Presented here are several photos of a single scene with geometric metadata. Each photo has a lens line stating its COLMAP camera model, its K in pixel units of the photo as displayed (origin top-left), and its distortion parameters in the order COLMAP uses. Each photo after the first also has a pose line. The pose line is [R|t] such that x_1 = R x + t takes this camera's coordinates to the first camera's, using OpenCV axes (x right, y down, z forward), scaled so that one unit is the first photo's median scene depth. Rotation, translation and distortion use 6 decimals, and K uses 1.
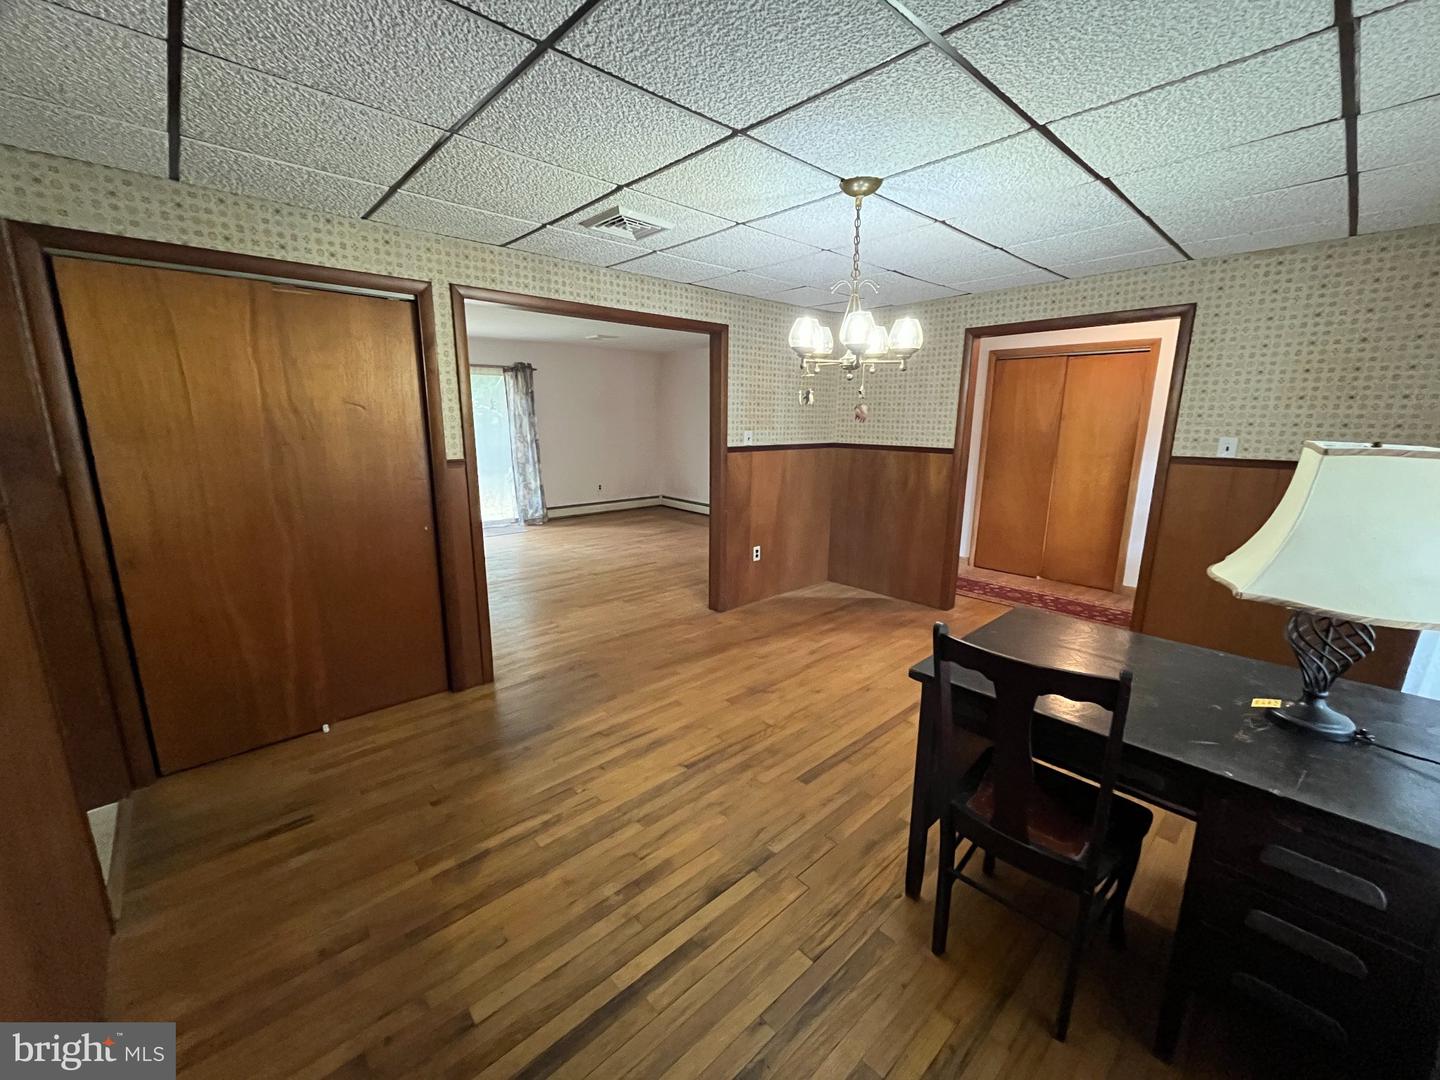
lens RADIAL K [[580.9, 0, 723.2], [0, 580.9, 536.1], [0, 0, 1]] dist [-0.002078, -0.000500]
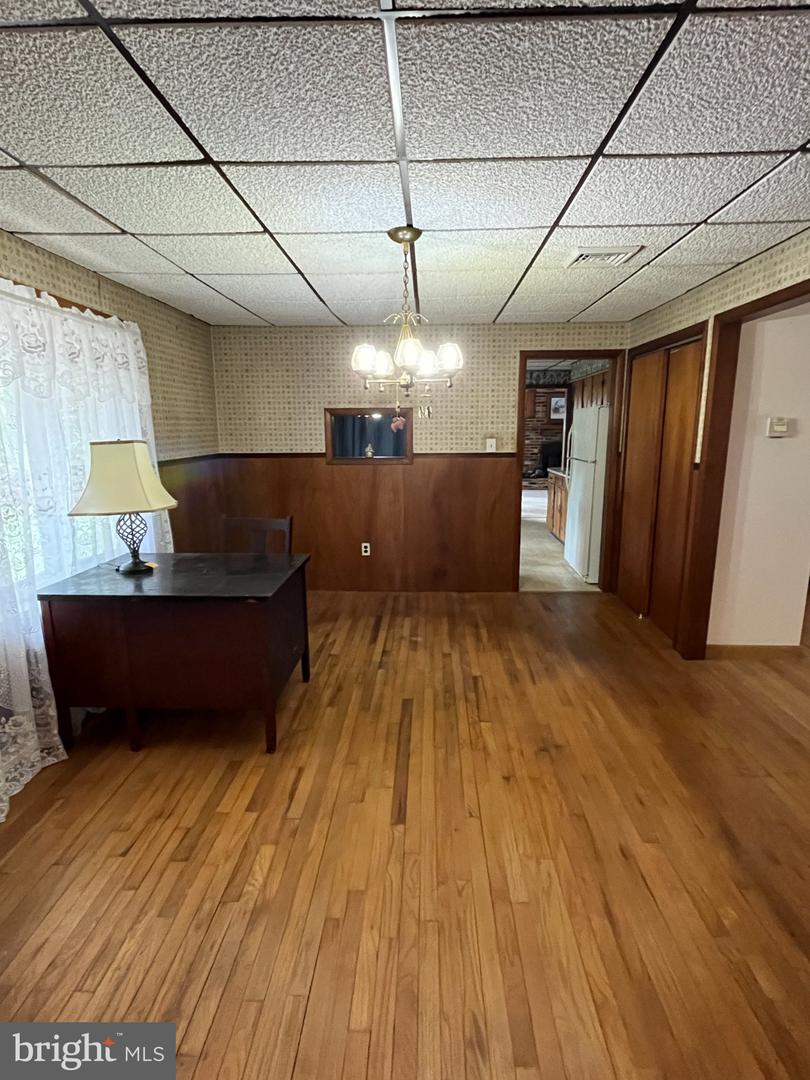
lens RADIAL K [[550.4, 0, 408.4], [0, 550.4, 540.0], [0, 0, 1]] dist [0.003953, 0.000662]
pose [[-0.707935, 0.140682, -0.692125, 0.805947], [-0.141839, 0.931677, 0.334453, -0.290186], [0.691889, 0.334941, -0.639612, 1.414201]]
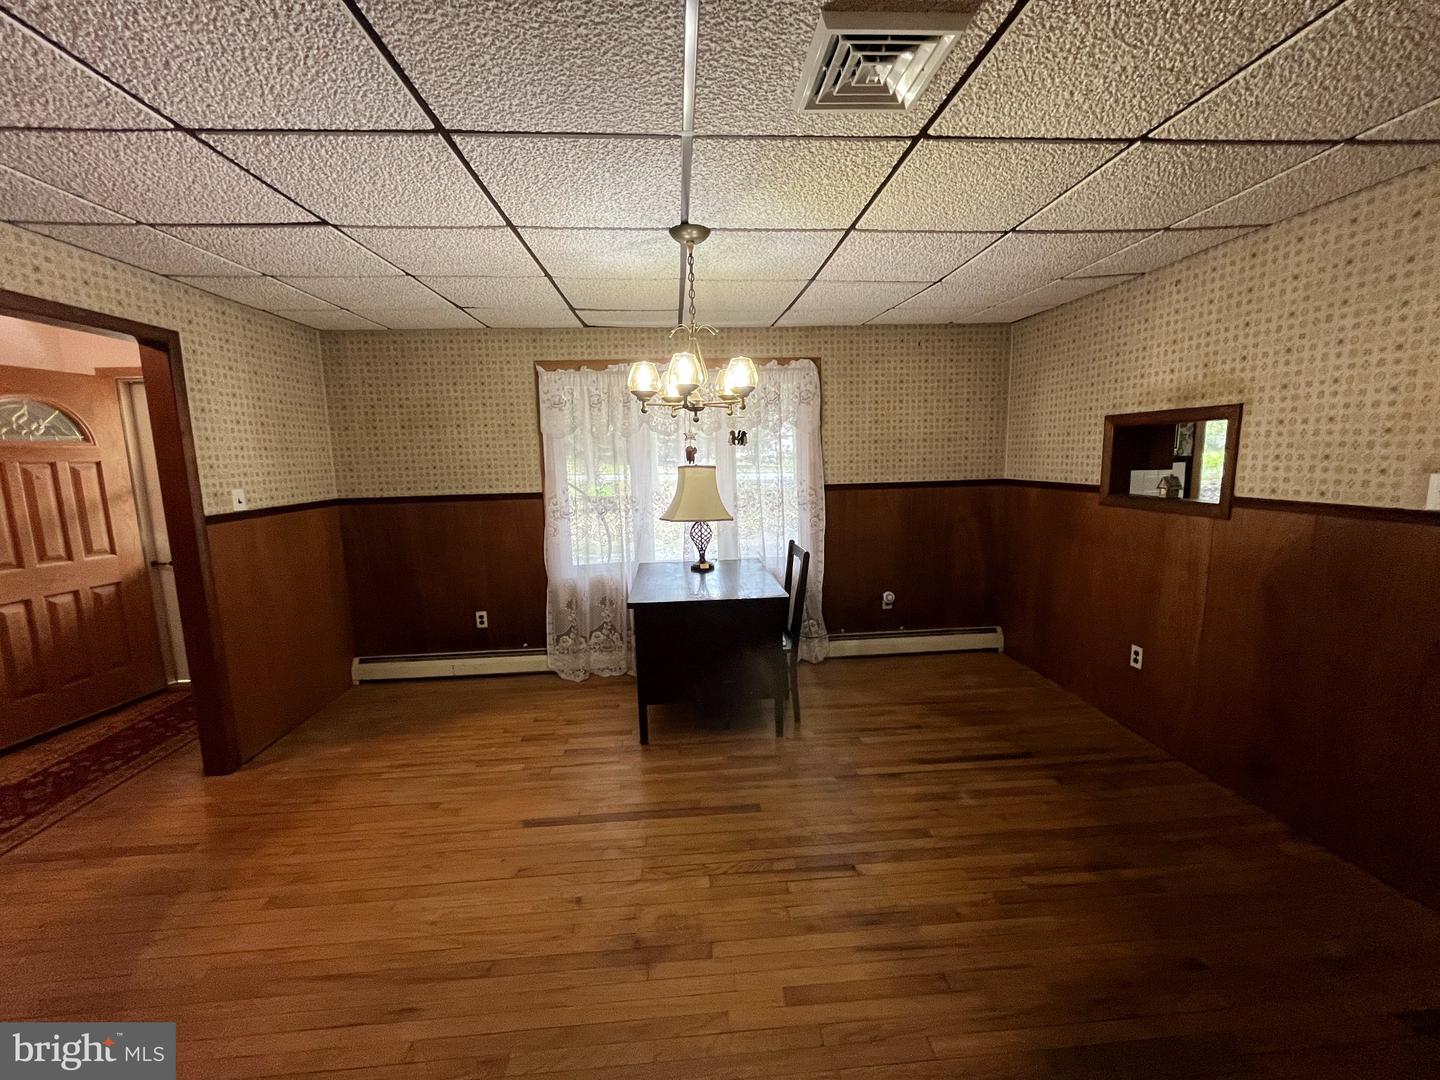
lens RADIAL K [[580.9, 0, 716.3], [0, 580.9, 536.9], [0, 0, 1]] dist [-0.002078, -0.000500]
pose [[-0.778520, -0.074898, 0.623134, -0.343330], [0.149193, 0.942309, 0.299658, -0.291758], [-0.609629, 0.326257, -0.722433, 1.364349]]
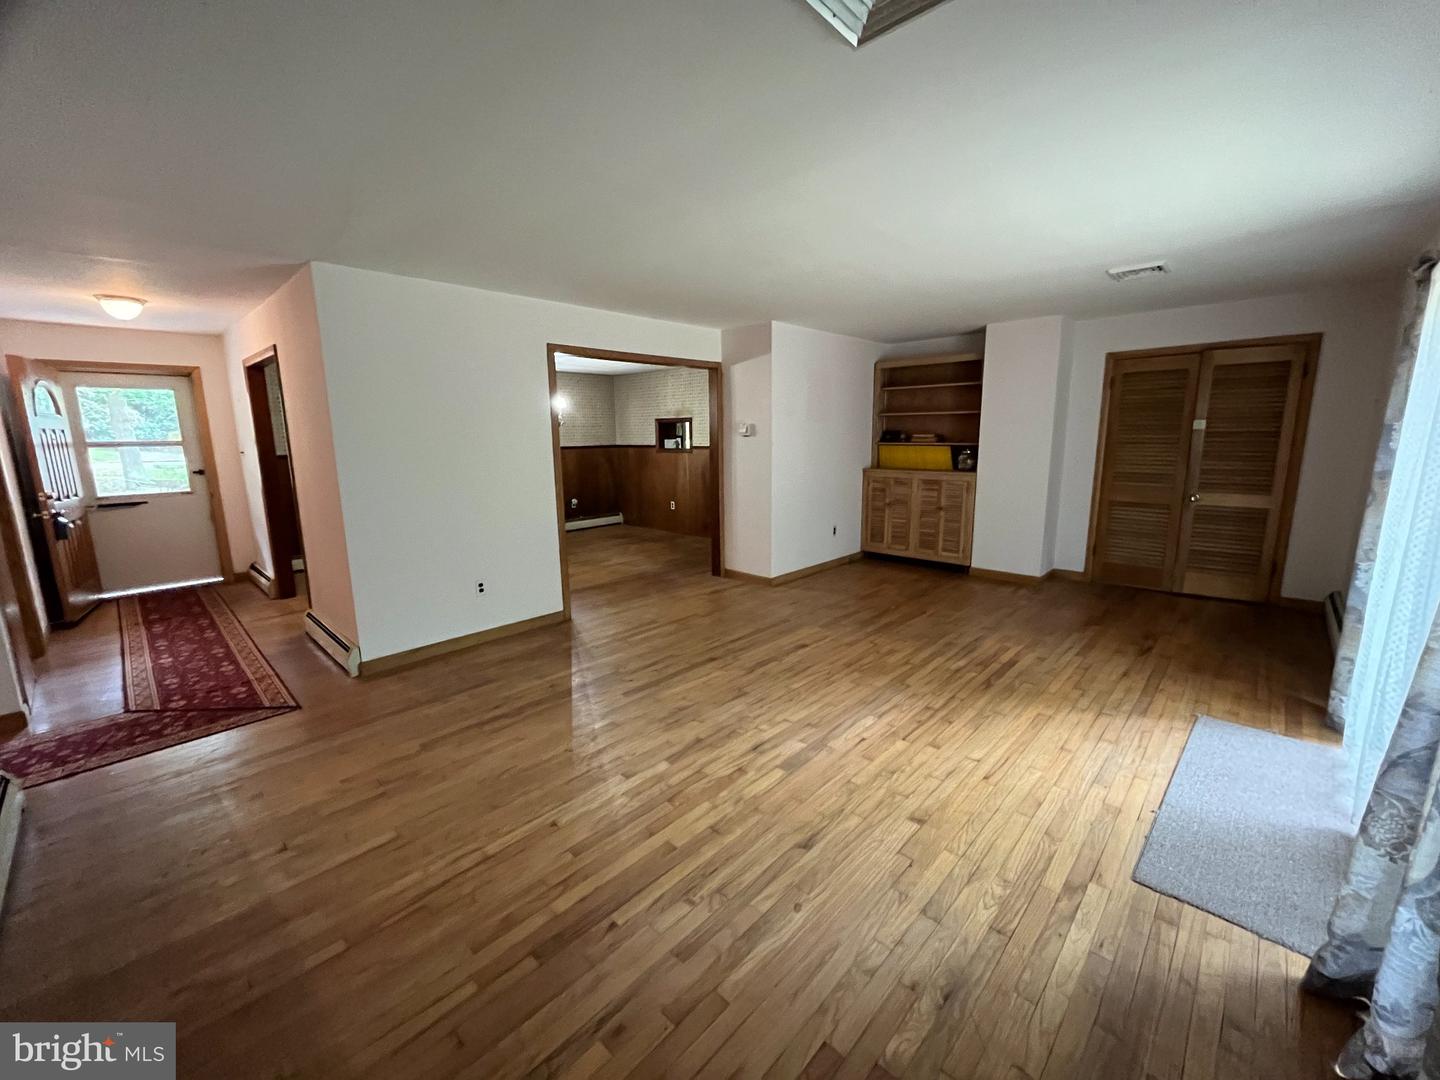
lens RADIAL K [[580.9, 0, 721.6], [0, 580.9, 537.3], [0, 0, 1]] dist [-0.002078, -0.000500]
pose [[-0.998009, 0.015424, -0.061155, -0.362323], [-0.008740, 0.926458, 0.376297, -0.625204], [0.062462, 0.376083, -0.924478, 3.024764]]
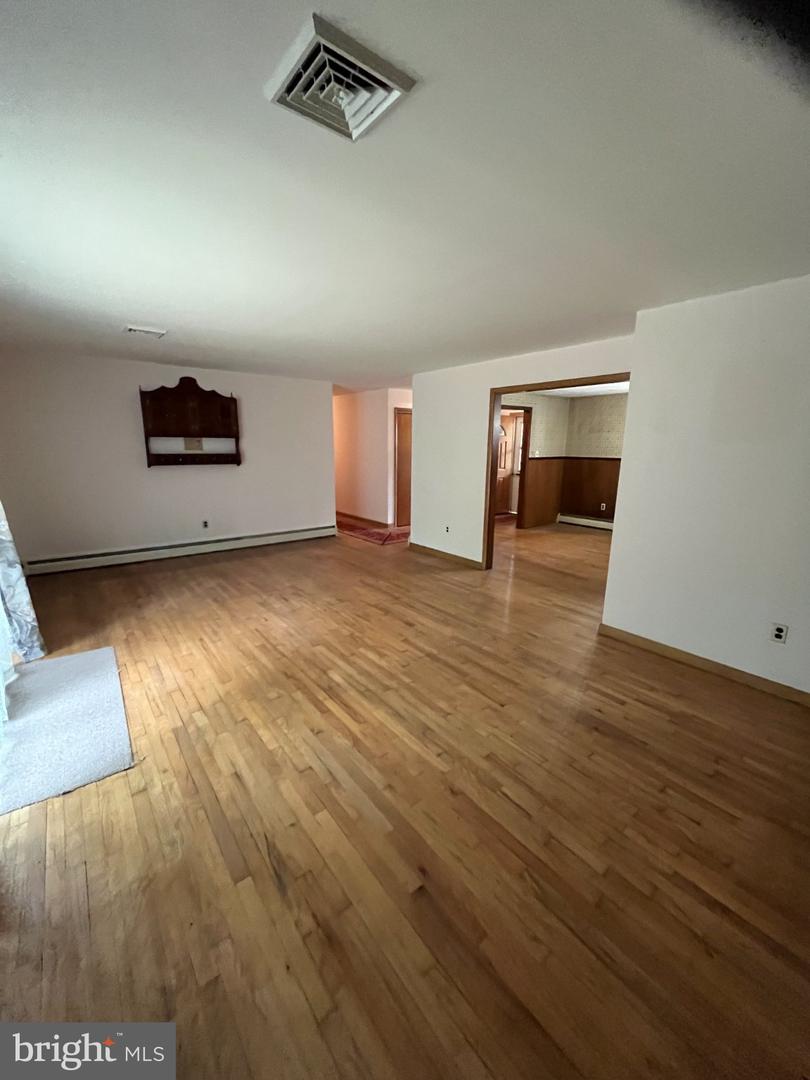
lens RADIAL K [[435.7, 0, 407.3], [0, 435.7, 542.6], [0, 0, 1]] dist [-0.002078, -0.000500]
pose [[0.084632, -0.228053, 0.969964, -1.833621], [0.197611, 0.957962, 0.207989, -0.365231], [-0.976620, 0.174073, 0.126140, 1.653813]]
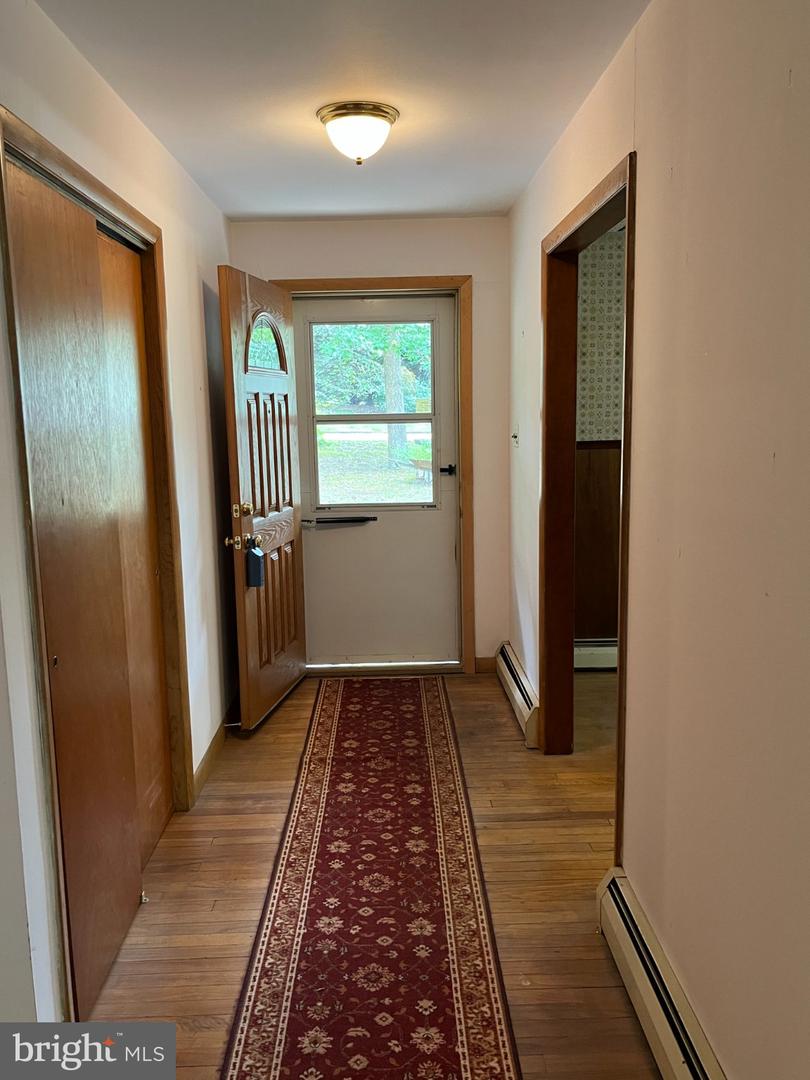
lens RADIAL K [[899.5, 0, 401.2], [0, 899.5, 544.2], [0, 0, 1]] dist [-0.009023, -0.001606]
pose [[-0.743405, -0.093492, 0.662275, 0.229820], [0.152223, 0.940546, 0.303645, -0.466004], [-0.651288, 0.326545, -0.684976, 2.256587]]
